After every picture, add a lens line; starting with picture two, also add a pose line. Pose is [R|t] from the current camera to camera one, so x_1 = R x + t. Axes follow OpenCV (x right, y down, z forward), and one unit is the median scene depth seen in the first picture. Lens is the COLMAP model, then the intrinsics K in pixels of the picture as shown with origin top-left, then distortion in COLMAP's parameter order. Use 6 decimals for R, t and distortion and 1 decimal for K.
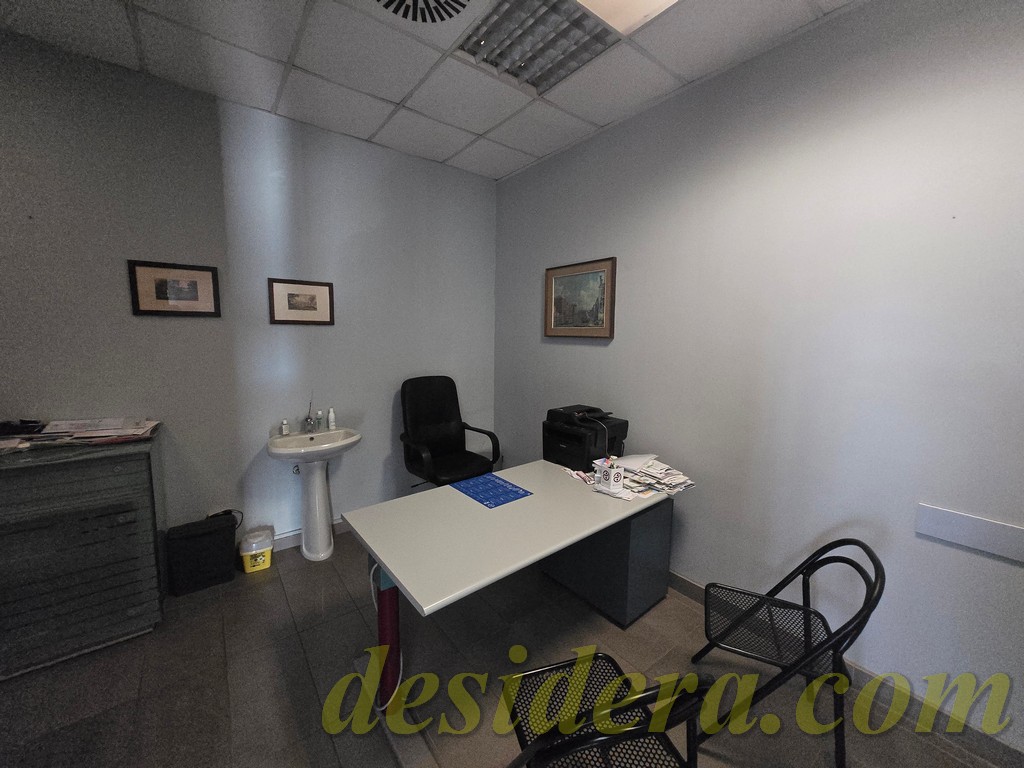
lens RADIAL K [[399.4, 0, 515.3], [0, 399.4, 381.9], [0, 0, 1]] dist [0.003252, -0.000686]
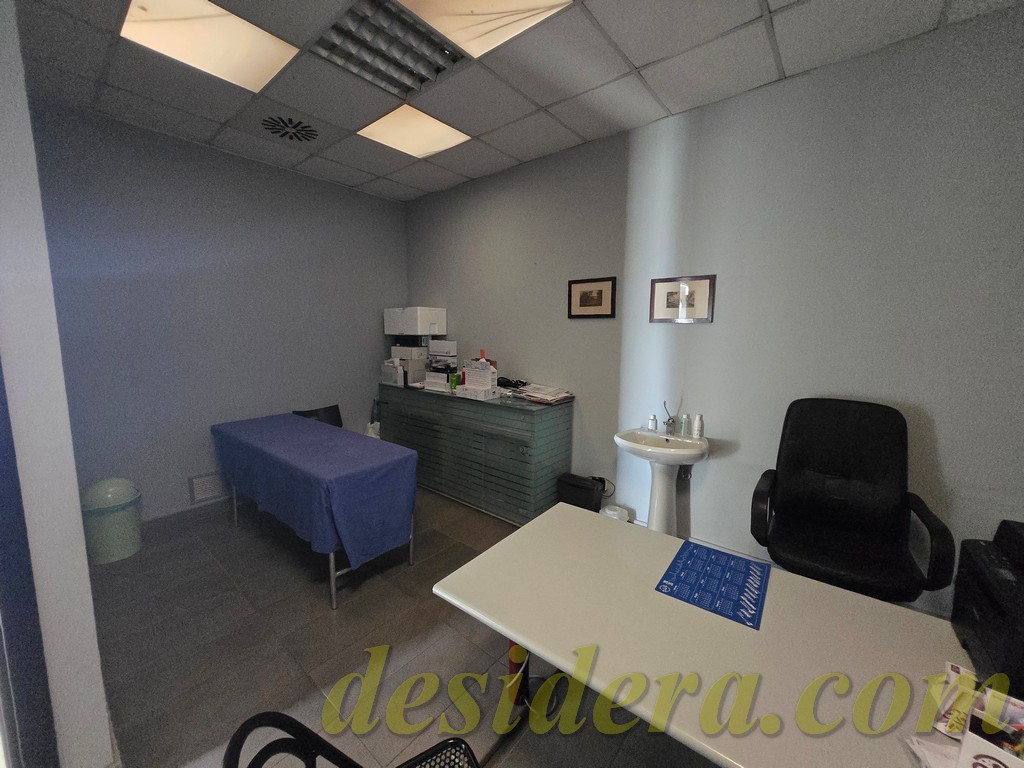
lens RADIAL K [[399.4, 0, 517.0], [0, 399.4, 380.3], [0, 0, 1]] dist [0.003252, -0.000686]
pose [[0.221099, 0.106906, -0.969374, 0.413109], [-0.133549, 0.987929, 0.078492, -0.035768], [0.966064, 0.112104, 0.232707, 0.506134]]
